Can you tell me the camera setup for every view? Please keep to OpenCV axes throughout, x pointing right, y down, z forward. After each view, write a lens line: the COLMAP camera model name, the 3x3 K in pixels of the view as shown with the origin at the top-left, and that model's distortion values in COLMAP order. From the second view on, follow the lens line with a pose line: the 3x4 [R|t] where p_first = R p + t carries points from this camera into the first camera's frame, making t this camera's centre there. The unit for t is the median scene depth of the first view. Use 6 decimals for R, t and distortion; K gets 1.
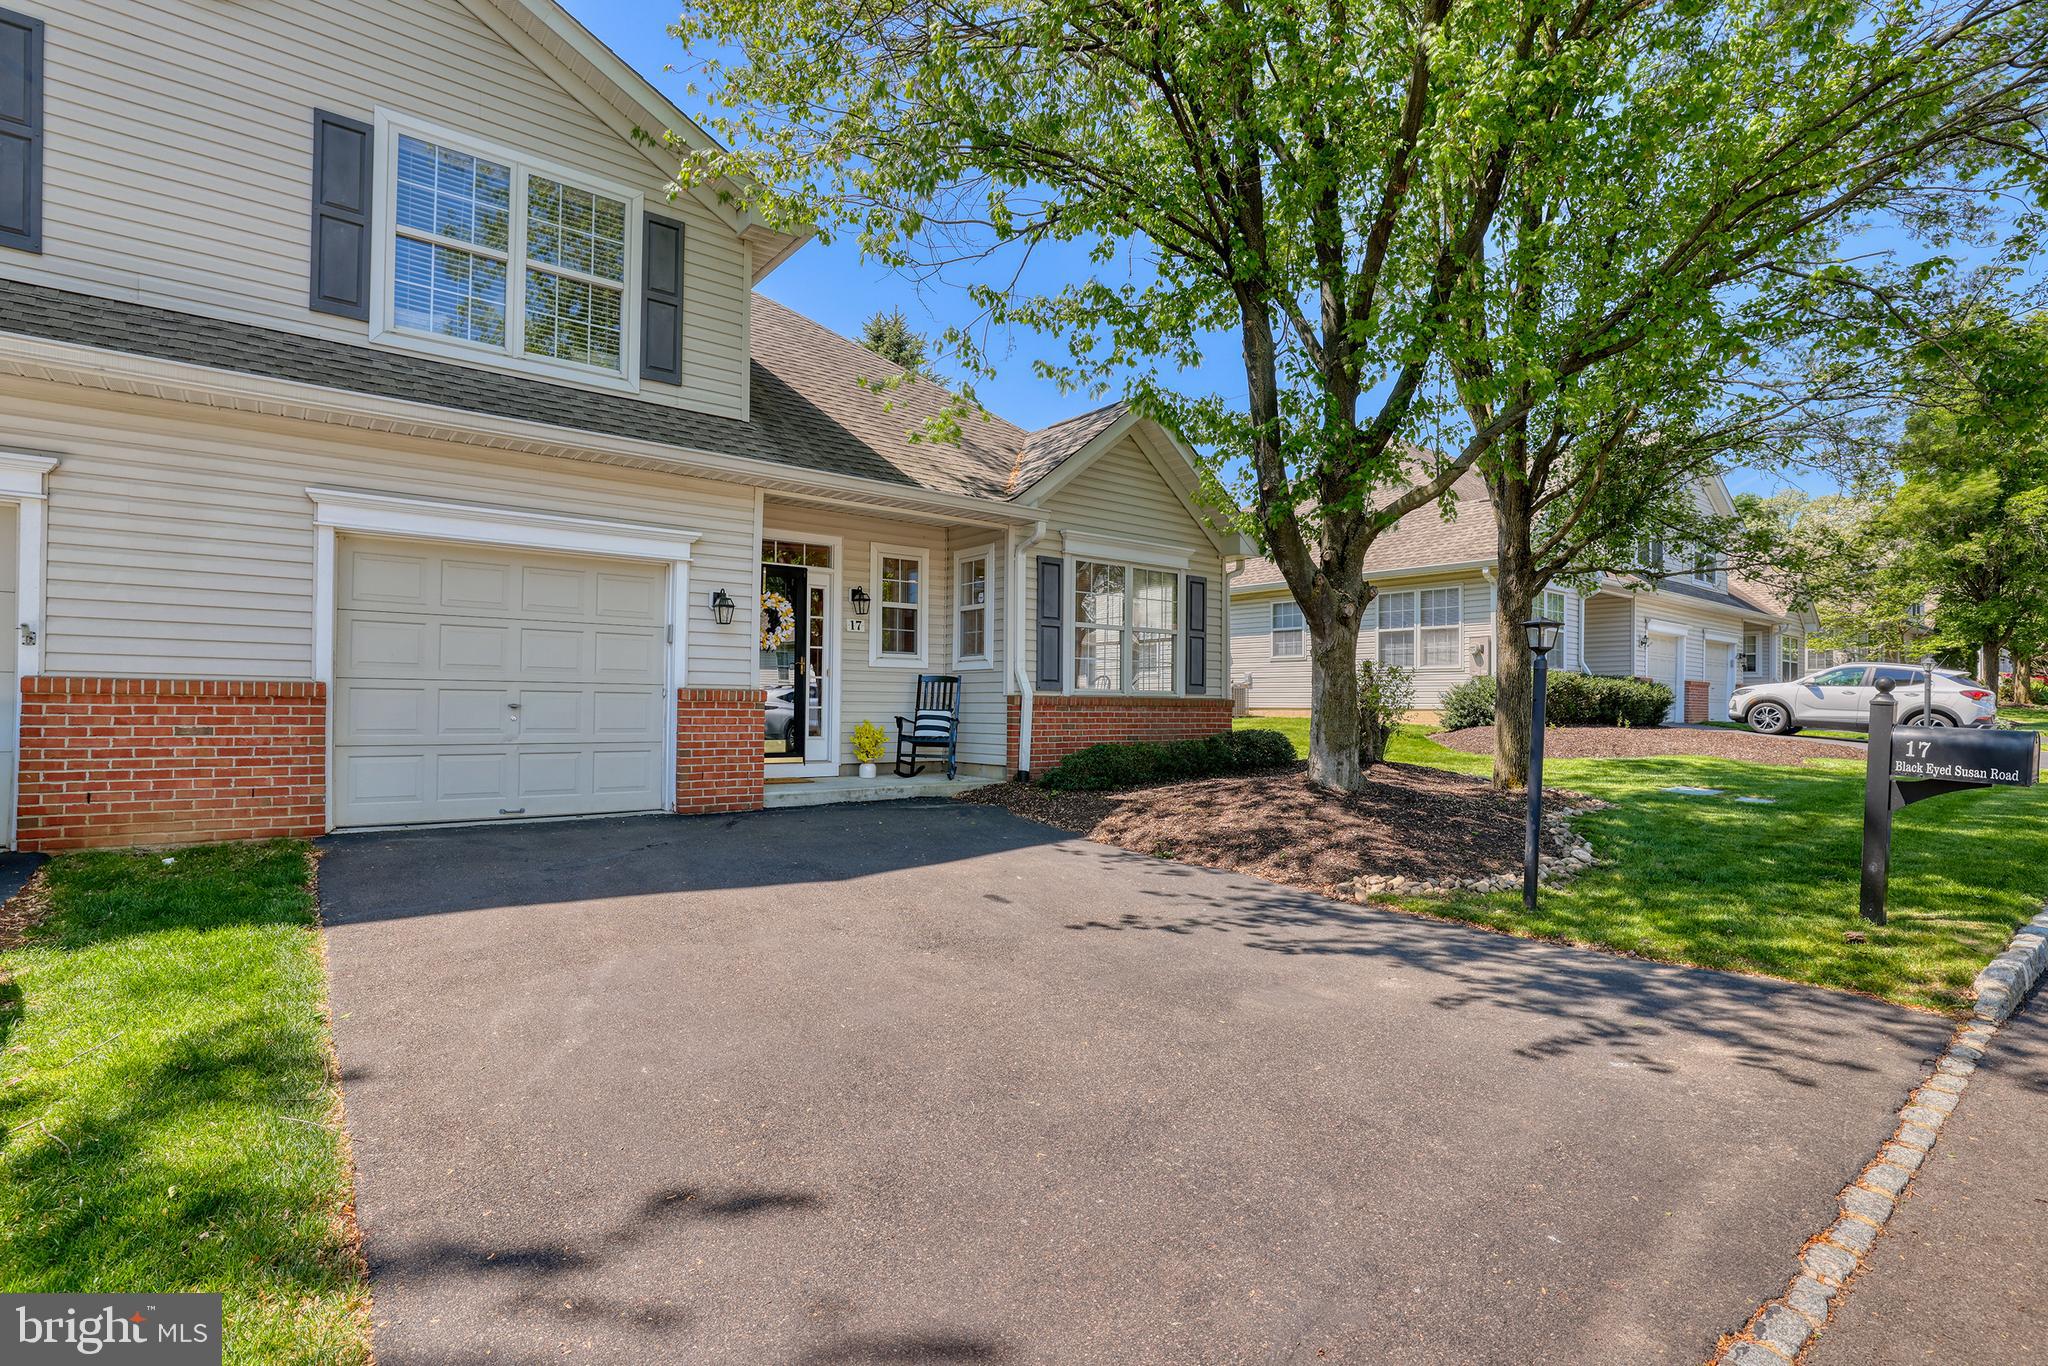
lens RADIAL K [[969.9, 0, 1029.4], [0, 969.9, 672.7], [0, 0, 1]] dist [-0.002953, -0.000470]
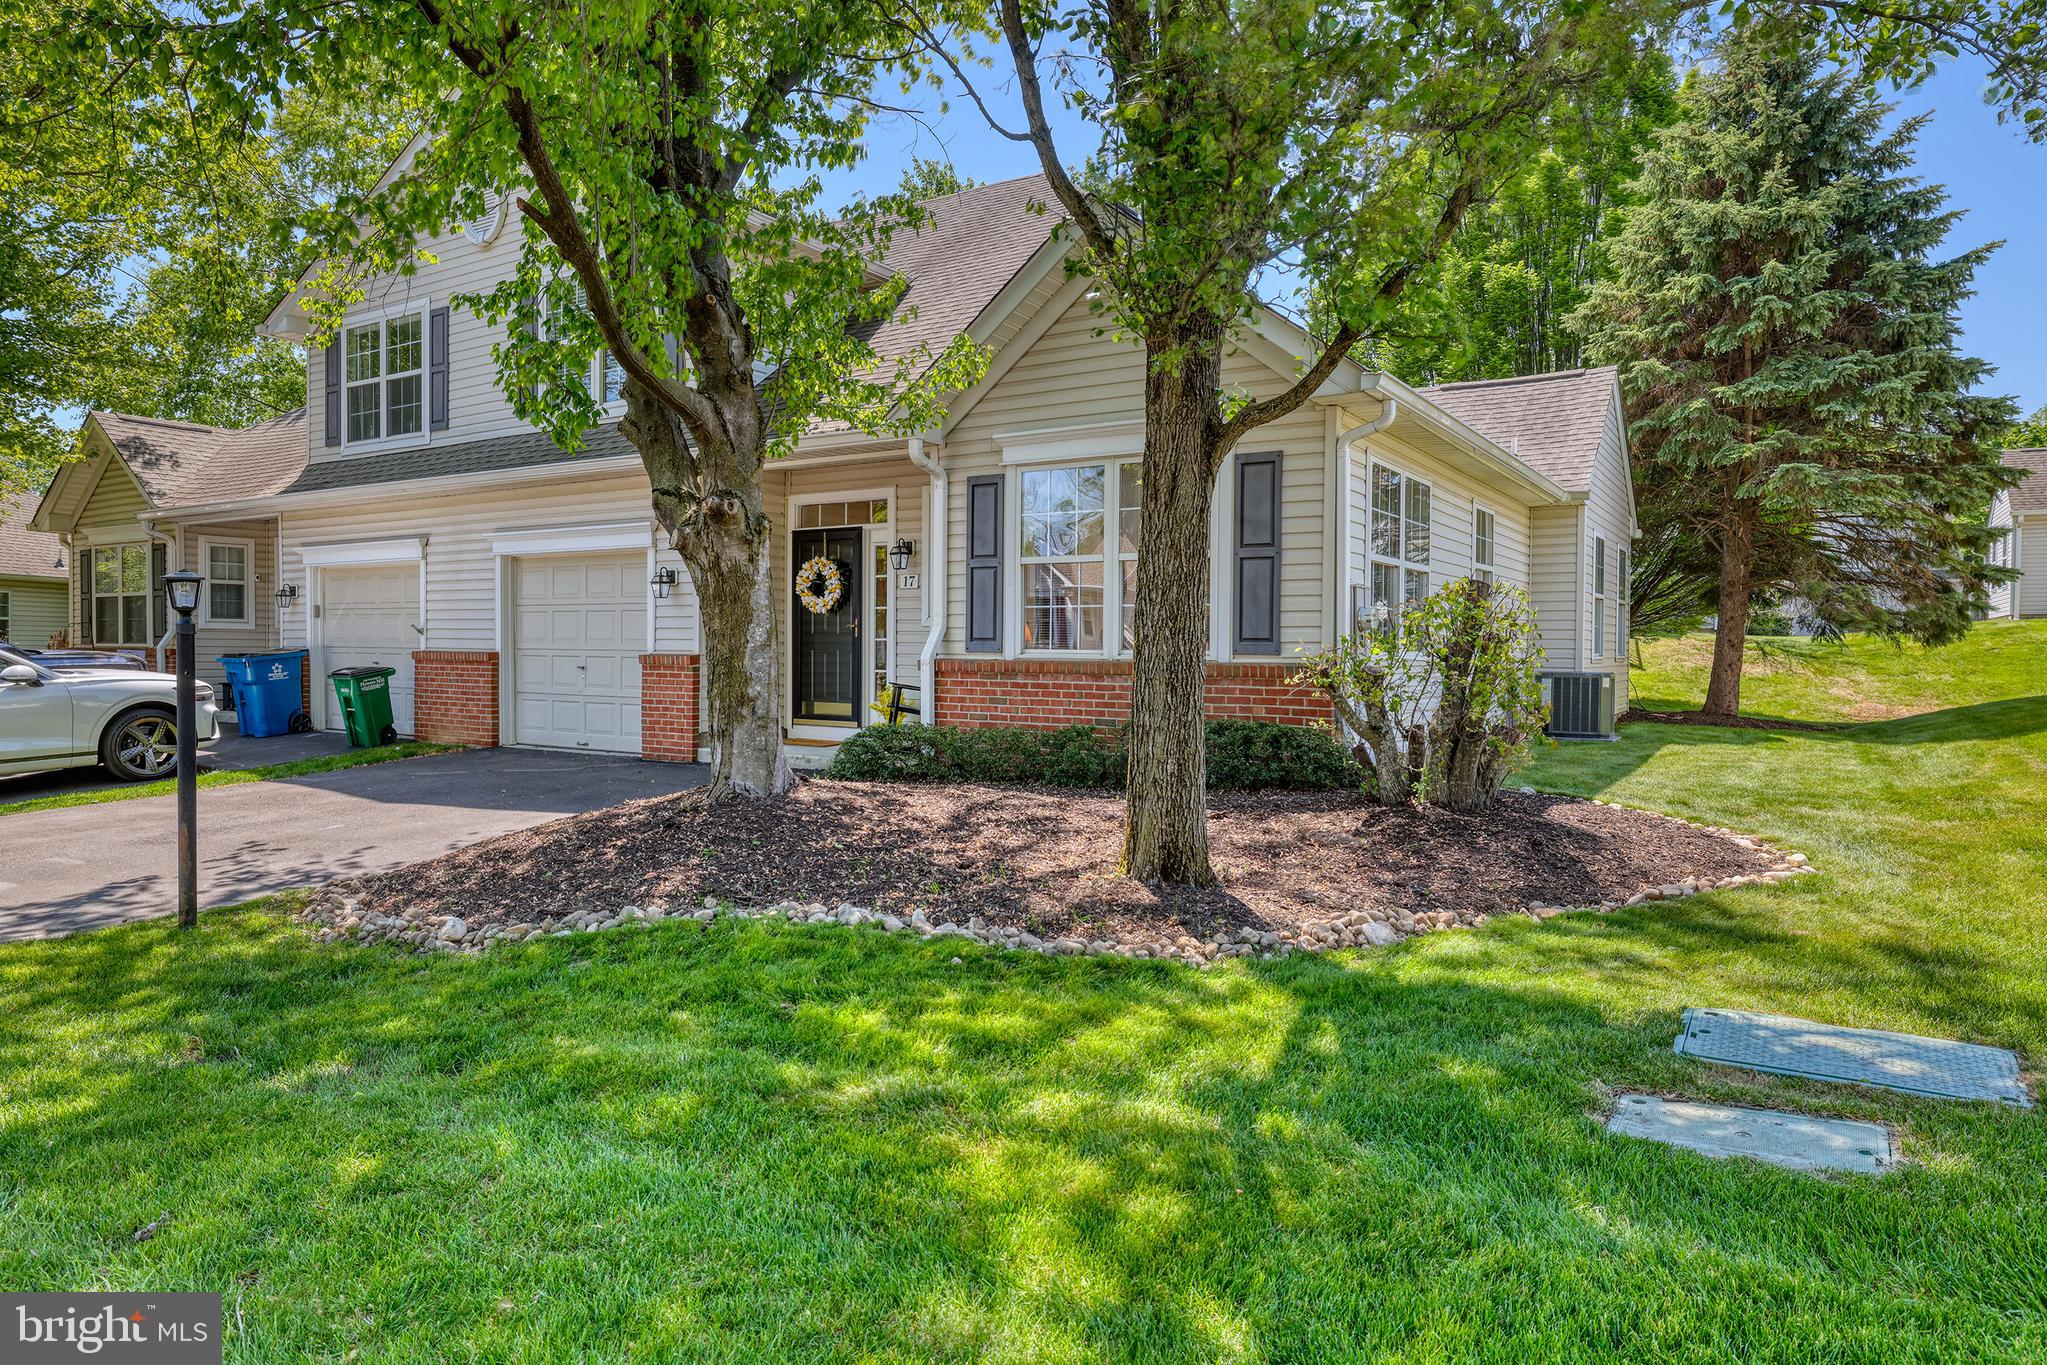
lens RADIAL K [[1234.5, 0, 1023.5], [0, 1234.5, 682.5], [0, 0, 1]] dist [0.003987, 0.000973]
pose [[0.327349, 0.003760, -0.944896, 1.429509], [0.020261, 0.999734, 0.010998, 0.052447], [0.944686, -0.022745, 0.327185, 1.106928]]
